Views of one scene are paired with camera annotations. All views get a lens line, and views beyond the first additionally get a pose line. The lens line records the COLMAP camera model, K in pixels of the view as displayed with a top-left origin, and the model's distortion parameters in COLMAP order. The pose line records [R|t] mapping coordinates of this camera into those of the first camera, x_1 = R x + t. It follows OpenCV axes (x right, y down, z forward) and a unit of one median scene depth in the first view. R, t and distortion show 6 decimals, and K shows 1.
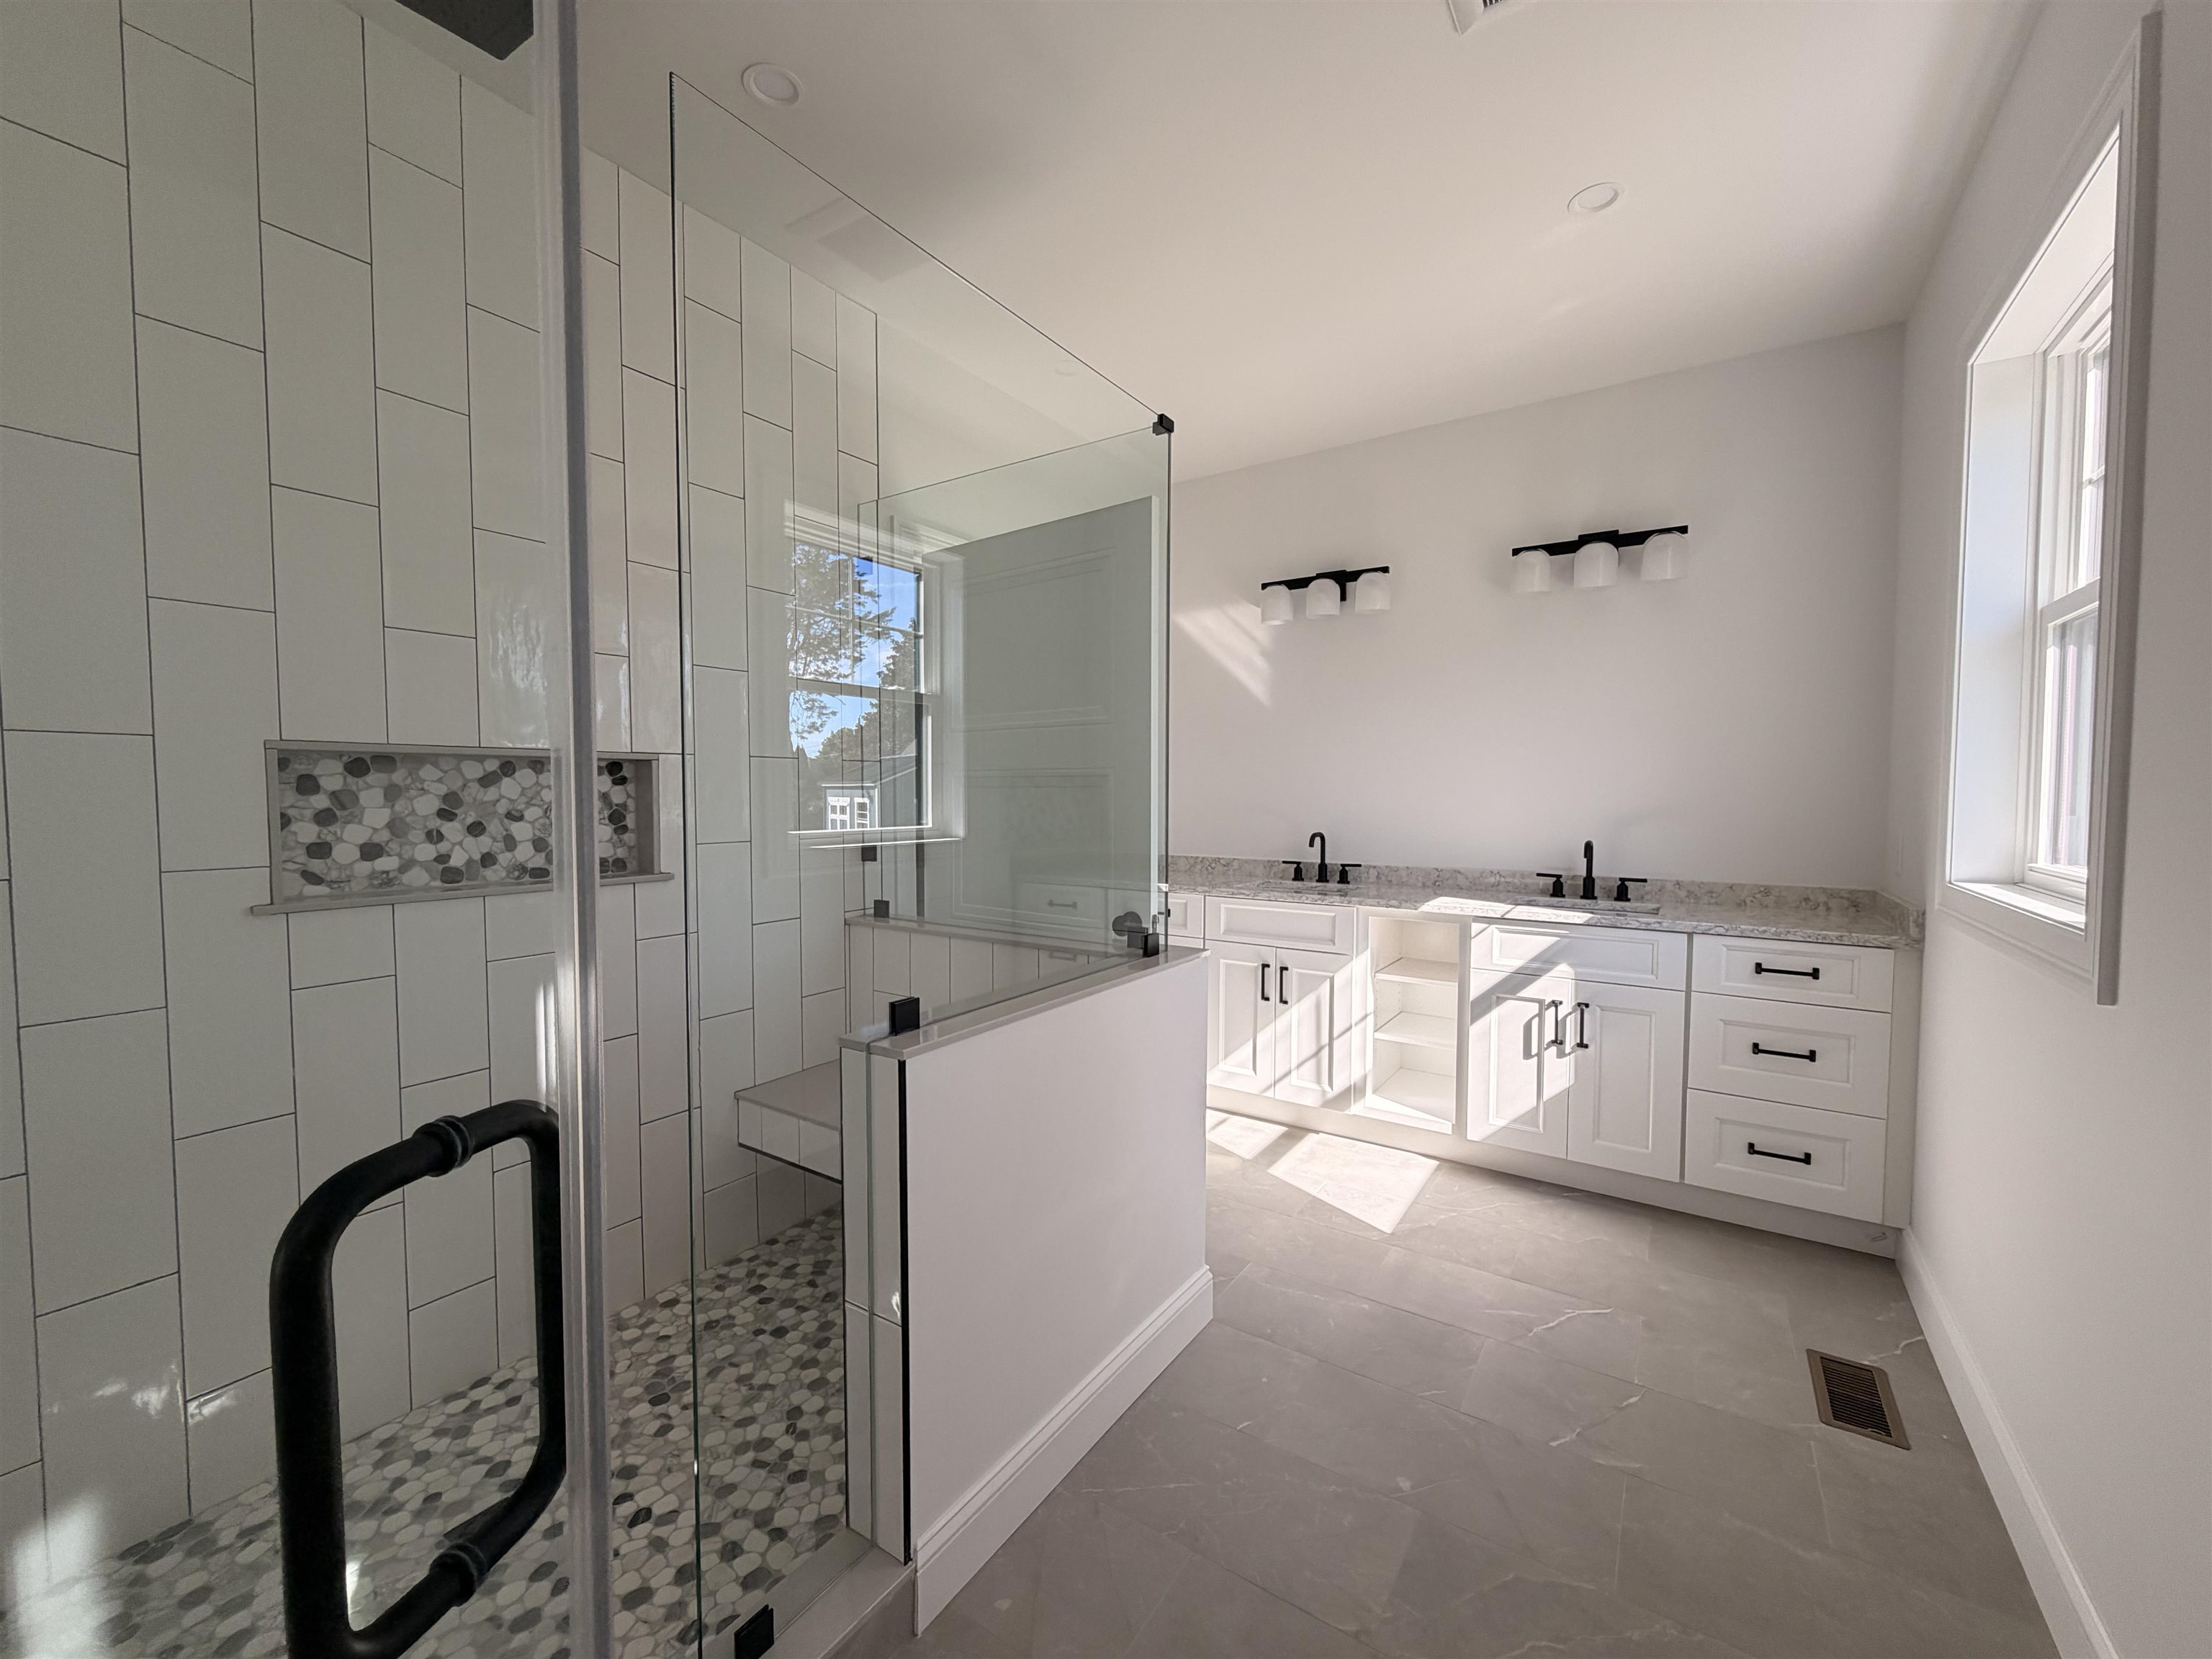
lens RADIAL K [[885.5, 0, 1103.7], [0, 885.5, 831.4], [0, 0, 1]] dist [0.001372, 0.000248]
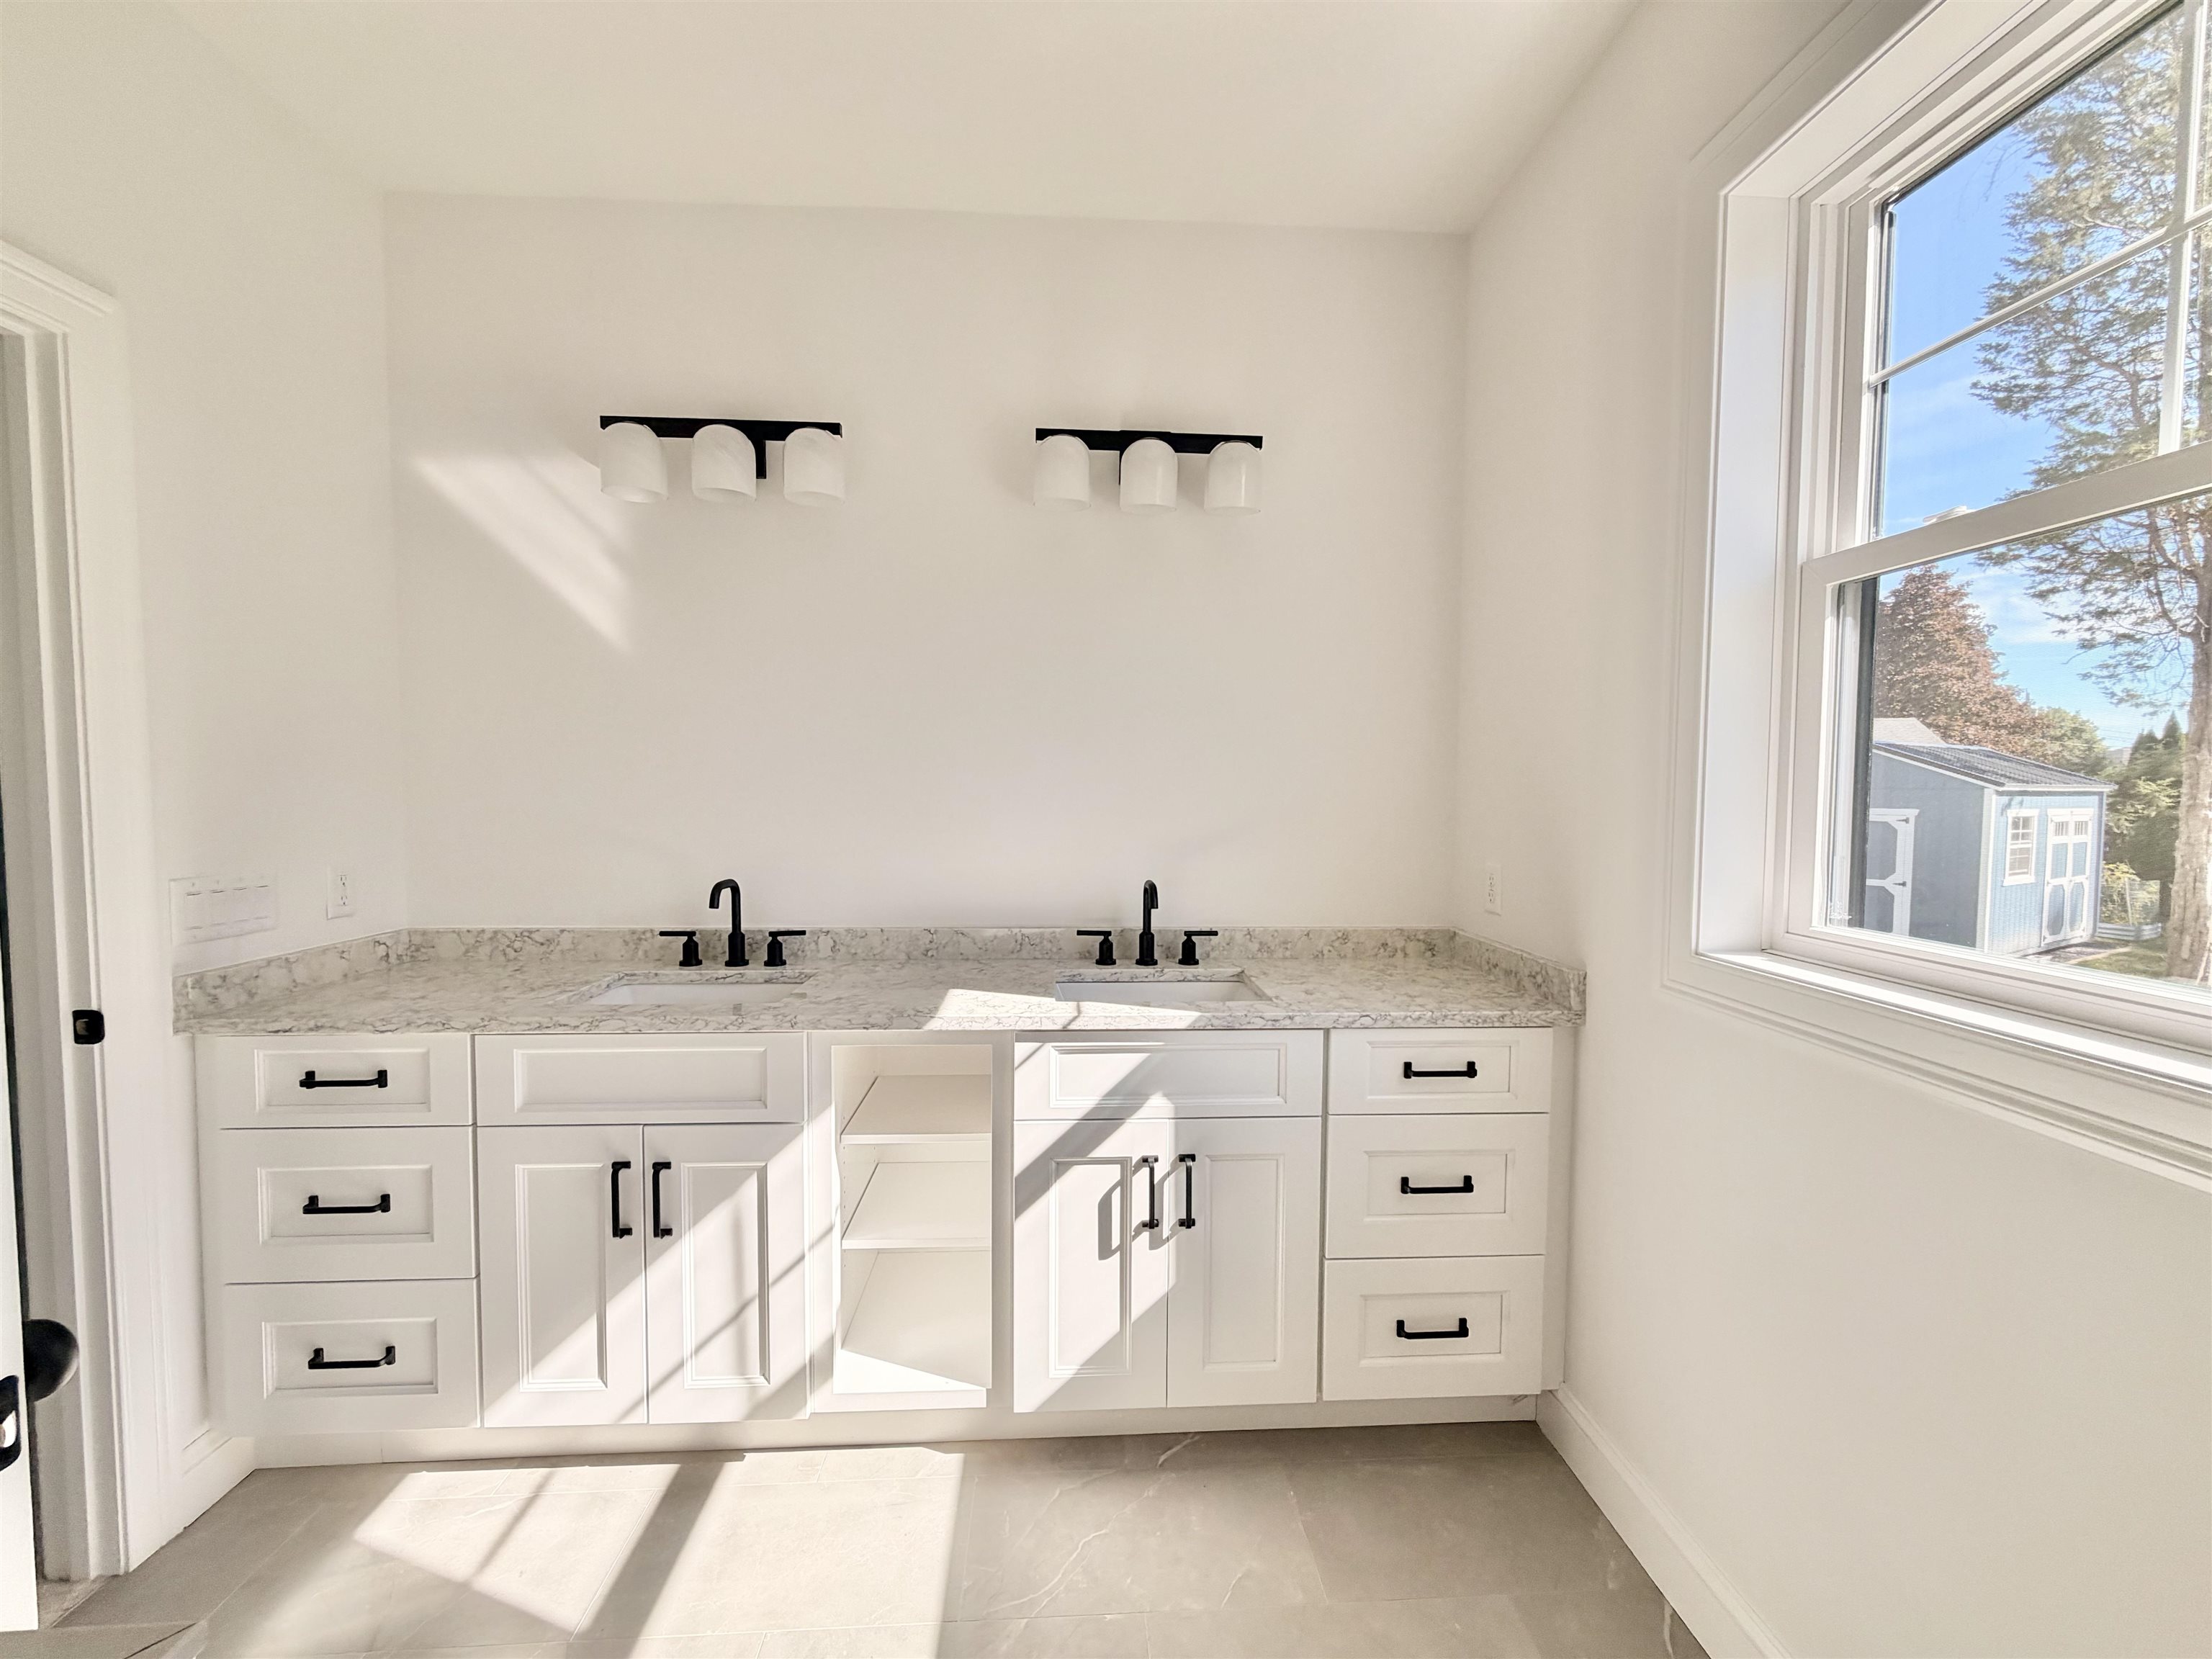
lens RADIAL K [[885.5, 0, 1107.8], [0, 885.5, 824.6], [0, 0, 1]] dist [0.001372, 0.000248]
pose [[0.797731, -0.024070, 0.602533, 0.126214], [0.024090, 0.999677, 0.008041, -0.042602], [-0.602533, 0.008100, 0.798053, 0.524343]]
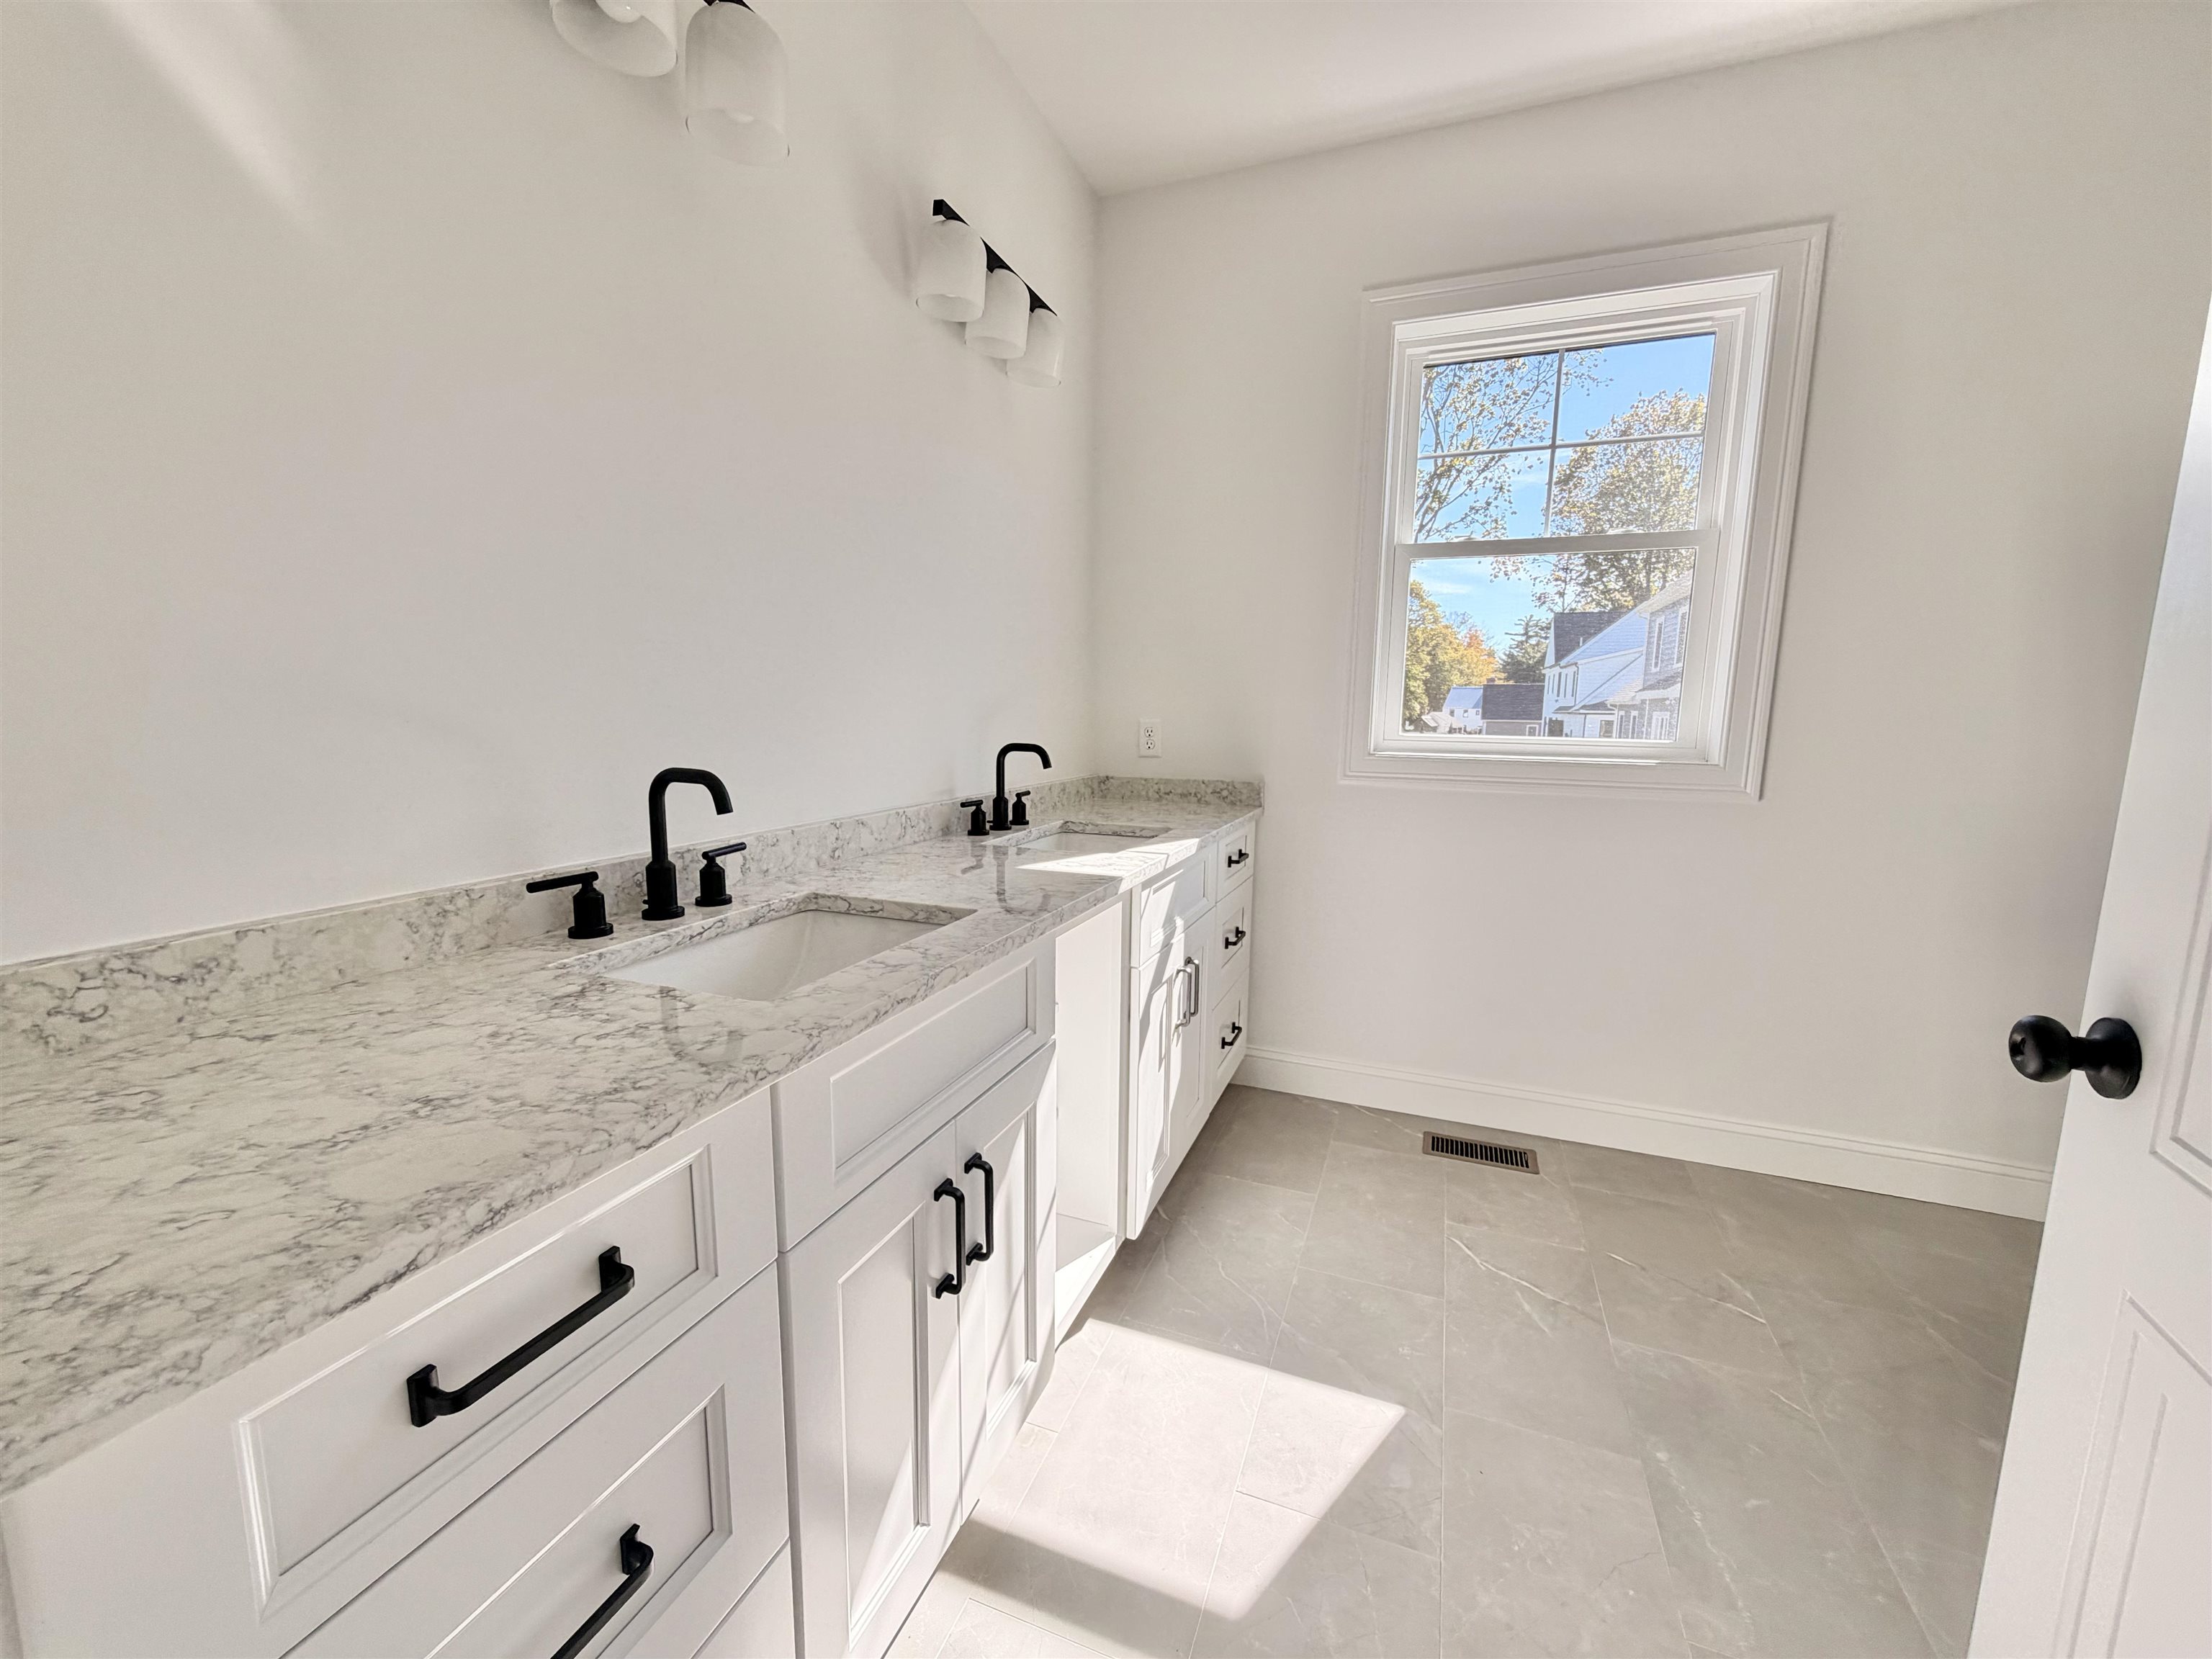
lens RADIAL K [[885.5, 0, 1115.3], [0, 885.5, 843.5], [0, 0, 1]] dist [0.001372, 0.000248]
pose [[-0.222215, -0.157139, 0.962251, -0.140283], [0.032236, 0.985203, 0.168332, -0.027074], [-0.974465, 0.068424, -0.213861, 1.190049]]
